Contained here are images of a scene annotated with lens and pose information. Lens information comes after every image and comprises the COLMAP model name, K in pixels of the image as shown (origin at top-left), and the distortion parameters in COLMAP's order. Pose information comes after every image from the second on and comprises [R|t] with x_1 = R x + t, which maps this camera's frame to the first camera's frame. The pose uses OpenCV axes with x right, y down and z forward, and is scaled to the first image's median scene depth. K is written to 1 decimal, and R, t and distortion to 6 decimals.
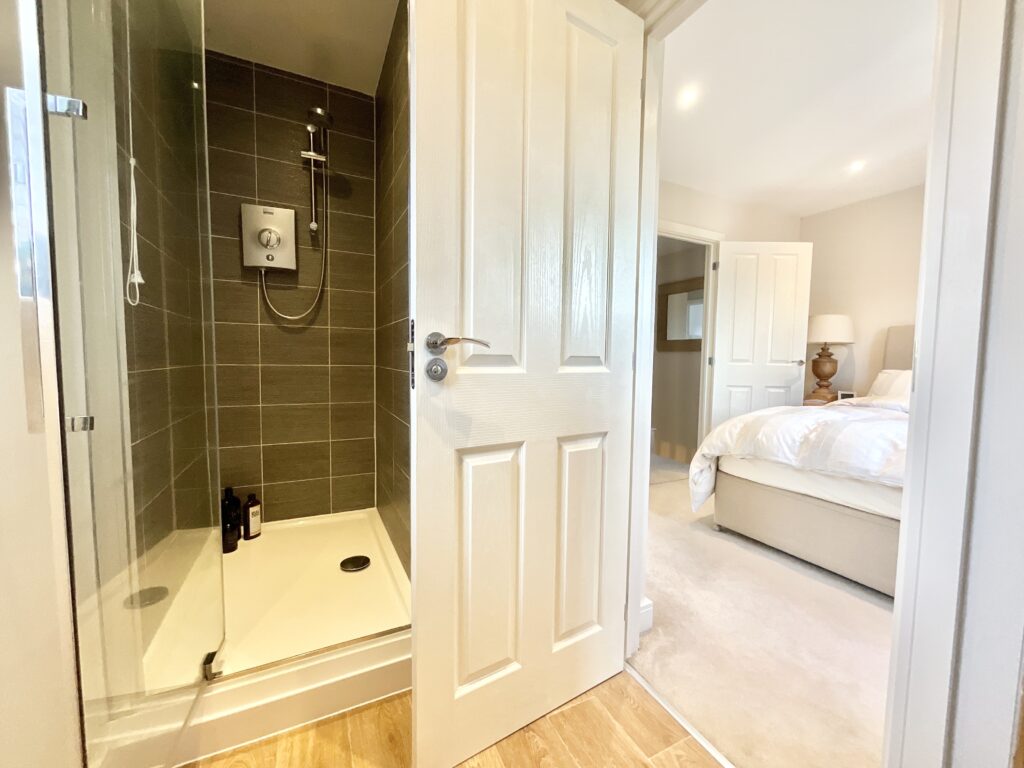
lens RADIAL K [[412.1, 0, 510.8], [0, 412.1, 381.0], [0, 0, 1]] dist [-0.001741, 0.000245]
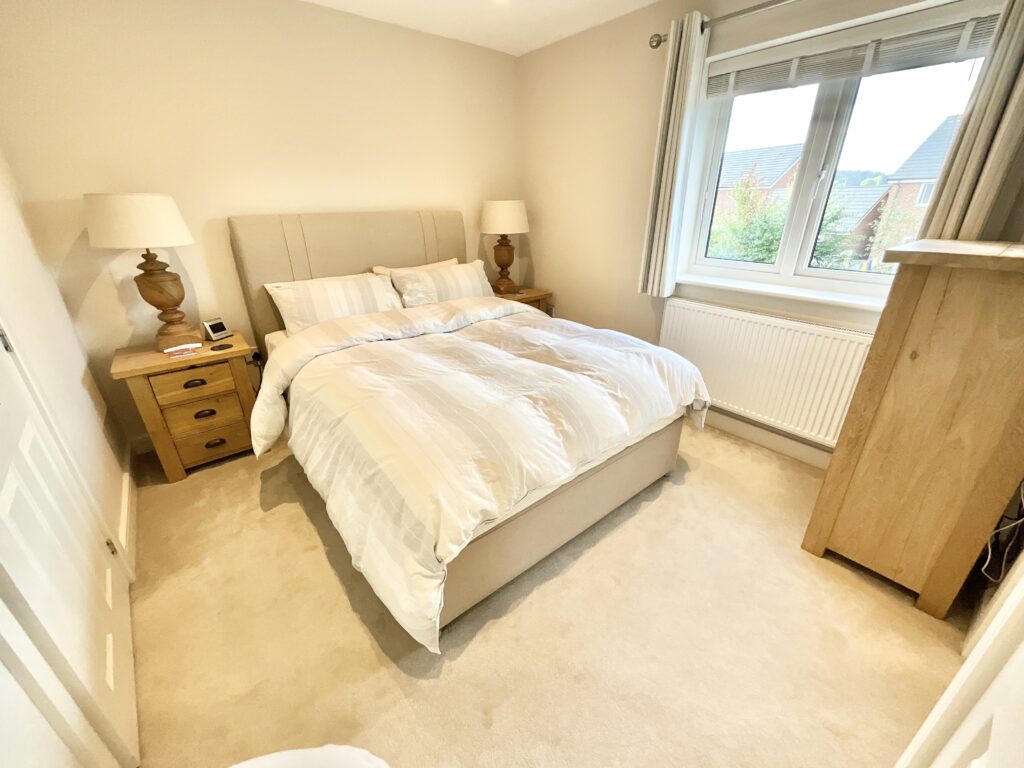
lens RADIAL K [[412.1, 0, 517.9], [0, 412.1, 379.7], [0, 0, 1]] dist [-0.001741, 0.000245]
pose [[-0.221791, -0.387969, 0.894589, 0.075244], [0.062923, 0.909831, 0.410180, -0.126612], [-0.973062, 0.147265, -0.177380, 0.638843]]
